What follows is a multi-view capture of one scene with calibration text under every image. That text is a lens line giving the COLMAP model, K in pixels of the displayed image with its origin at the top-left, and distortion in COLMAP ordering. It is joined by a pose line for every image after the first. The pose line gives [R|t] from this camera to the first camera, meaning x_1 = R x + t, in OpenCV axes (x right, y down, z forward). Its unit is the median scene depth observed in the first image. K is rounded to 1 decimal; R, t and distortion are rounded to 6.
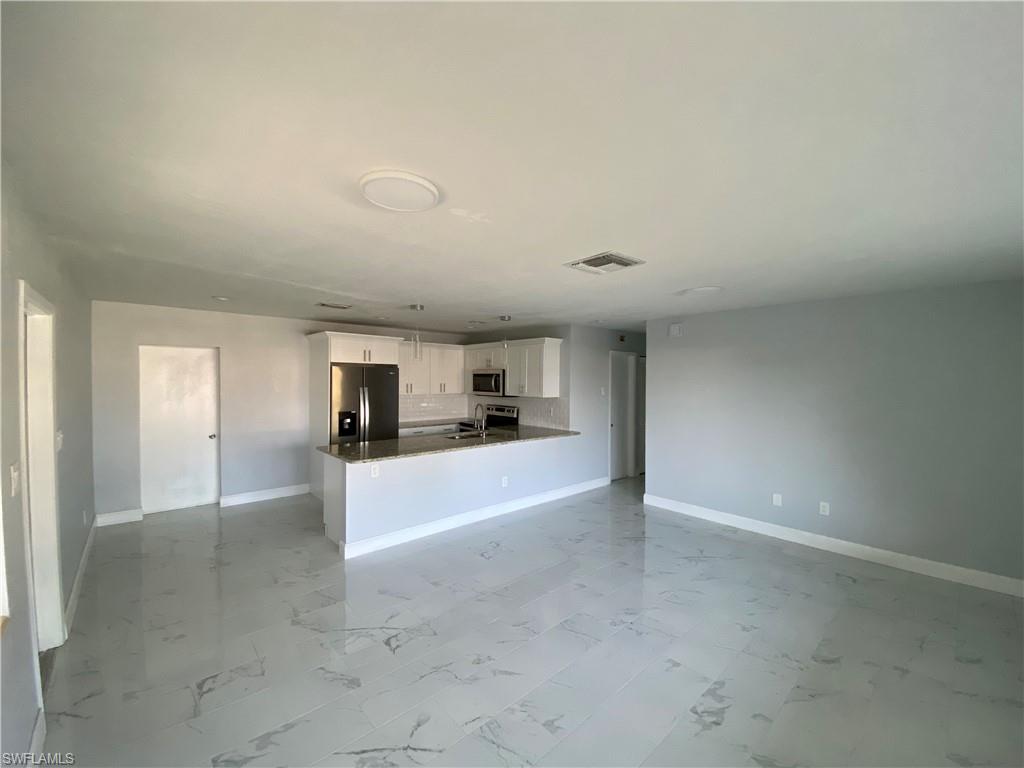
lens RADIAL K [[409.2, 0, 515.5], [0, 409.2, 381.9], [0, 0, 1]] dist [0.018026, -0.018745]
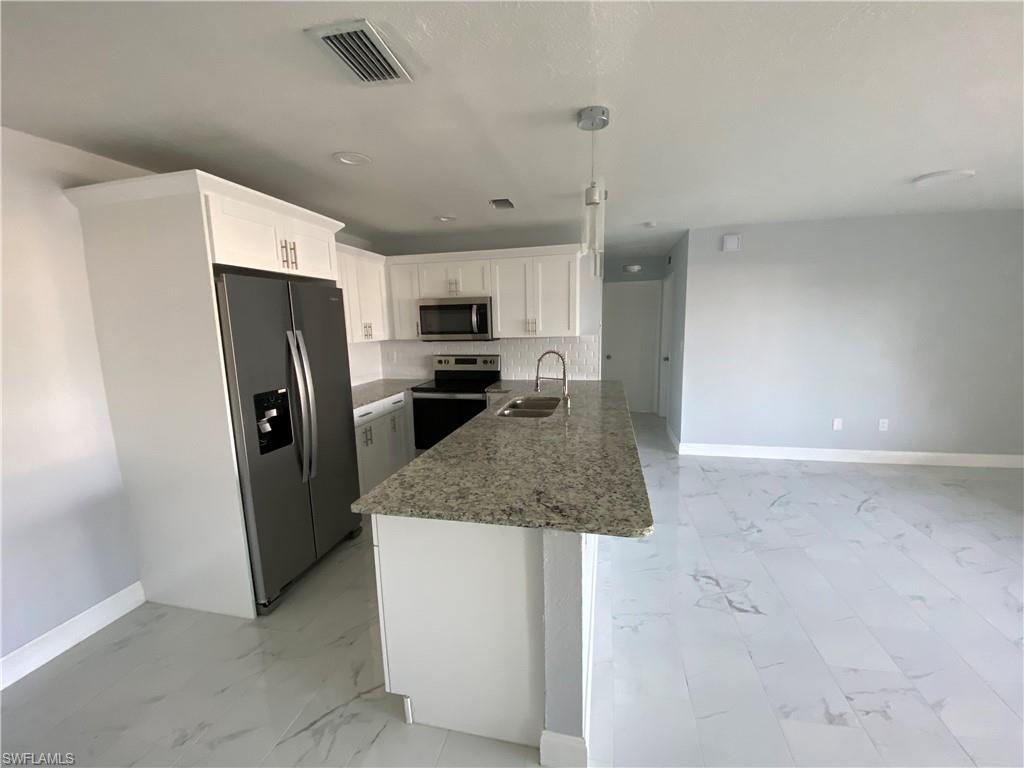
lens RADIAL K [[409.2, 0, 512.0], [0, 409.2, 384.8], [0, 0, 1]] dist [0.018026, -0.018745]
pose [[0.818431, -0.115807, 0.562814, -0.400136], [0.036865, 0.988044, 0.149697, 0.011716], [-0.573422, -0.101768, 0.812915, 0.478746]]
